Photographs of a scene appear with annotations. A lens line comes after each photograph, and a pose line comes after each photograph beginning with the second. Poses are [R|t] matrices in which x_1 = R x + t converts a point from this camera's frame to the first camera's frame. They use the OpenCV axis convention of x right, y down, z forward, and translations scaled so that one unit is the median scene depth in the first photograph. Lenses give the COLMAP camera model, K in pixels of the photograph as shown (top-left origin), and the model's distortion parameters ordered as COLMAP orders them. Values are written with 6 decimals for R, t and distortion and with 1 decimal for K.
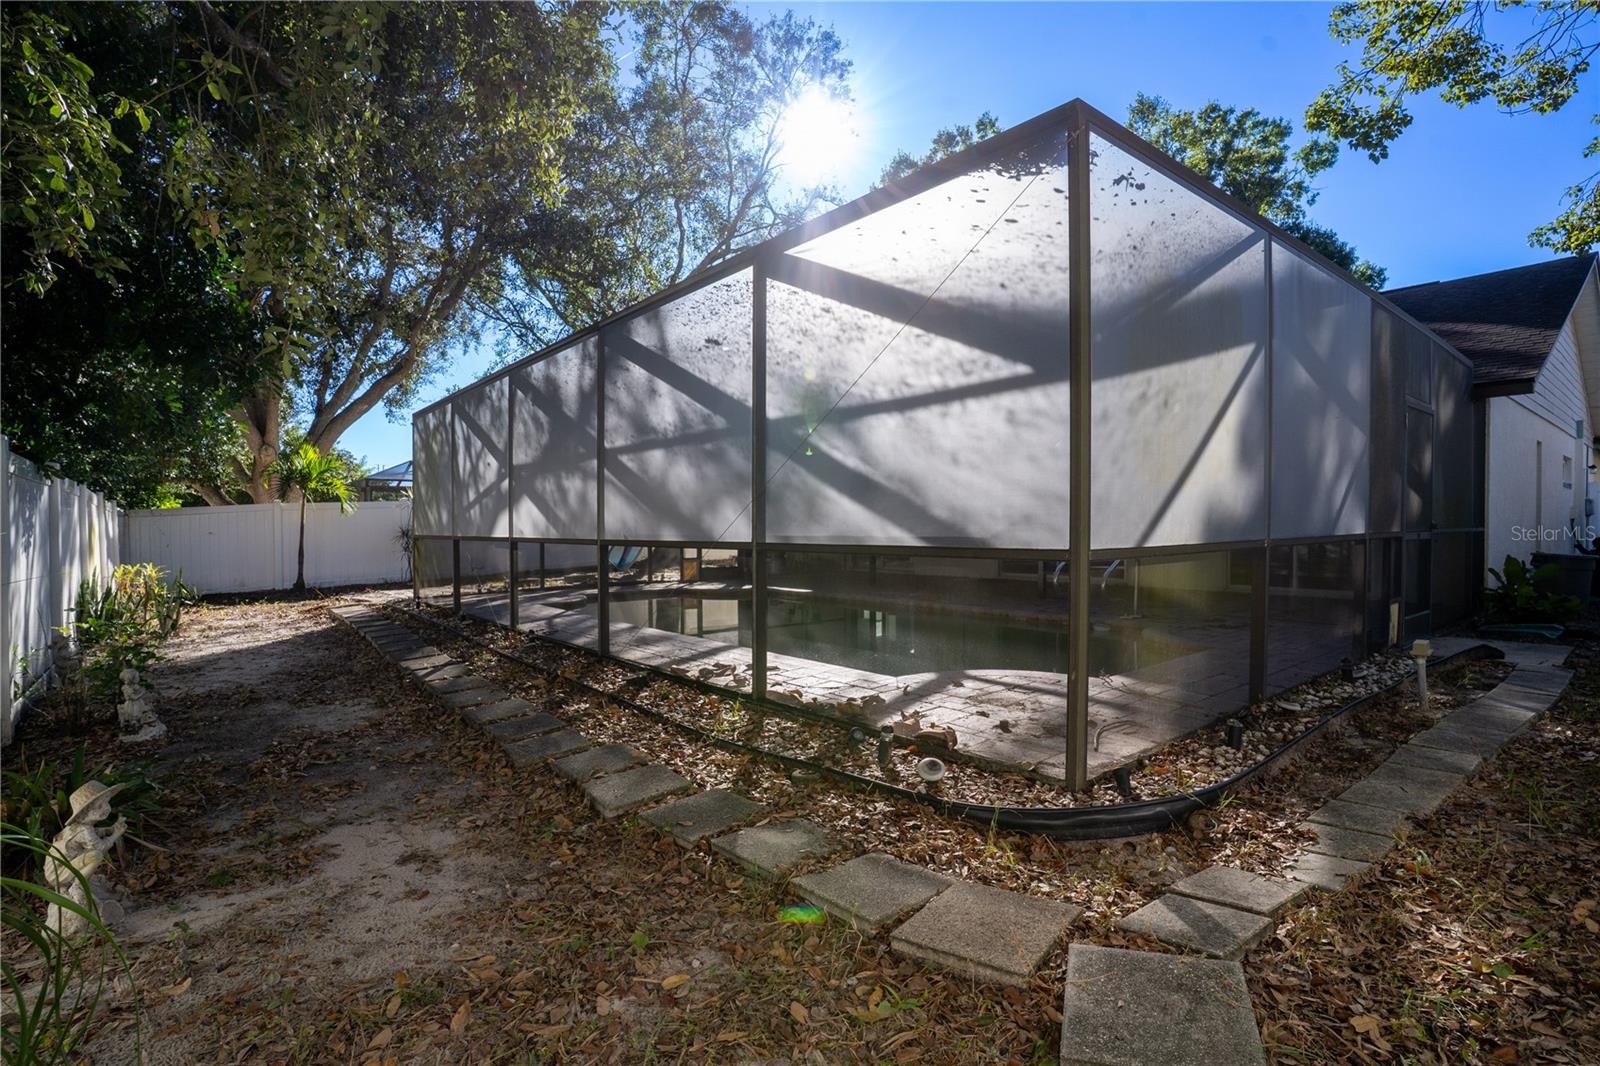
lens RADIAL K [[818.5, 0, 800.0], [0, 818.5, 533.0], [0, 0, 1]] dist [-0.067873, 0.041937]
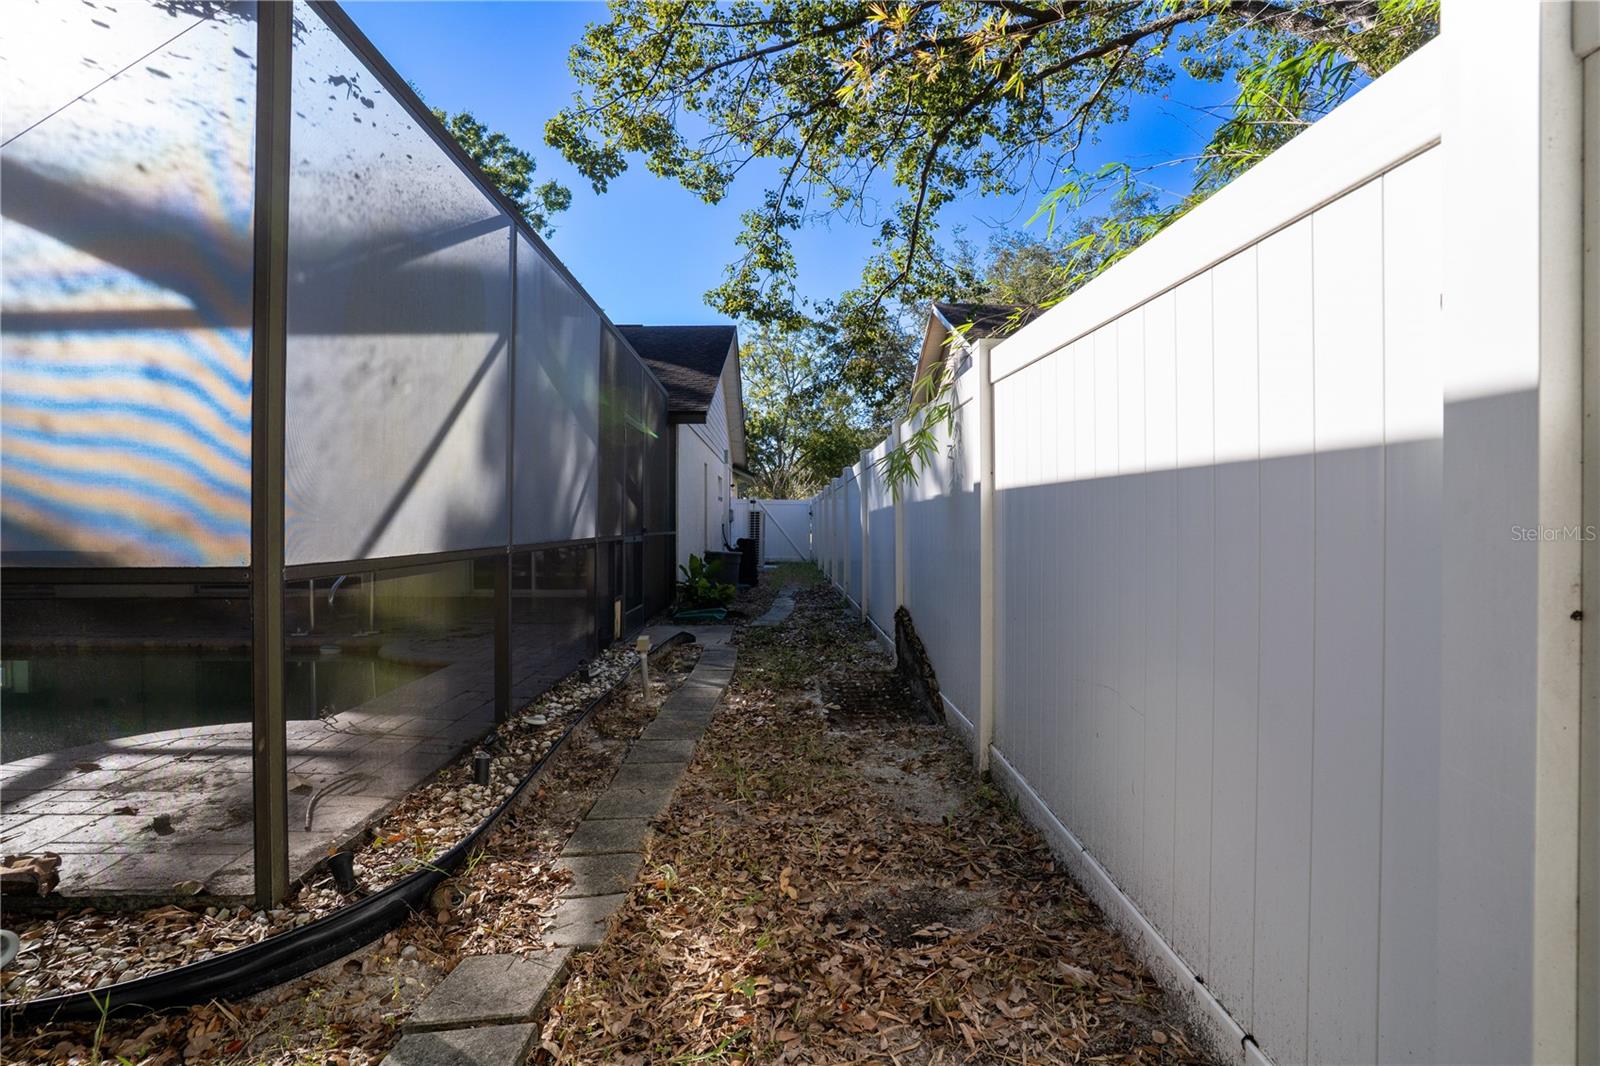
lens RADIAL K [[771.2, 0, 800.0], [0, 771.2, 533.0], [0, 0, 1]] dist [-0.061600, 0.022973]
pose [[0.624807, -0.005479, 0.780760, 0.114482], [0.008943, 0.999960, -0.000140, -0.004451], [-0.780728, 0.007070, 0.624831, 0.212420]]
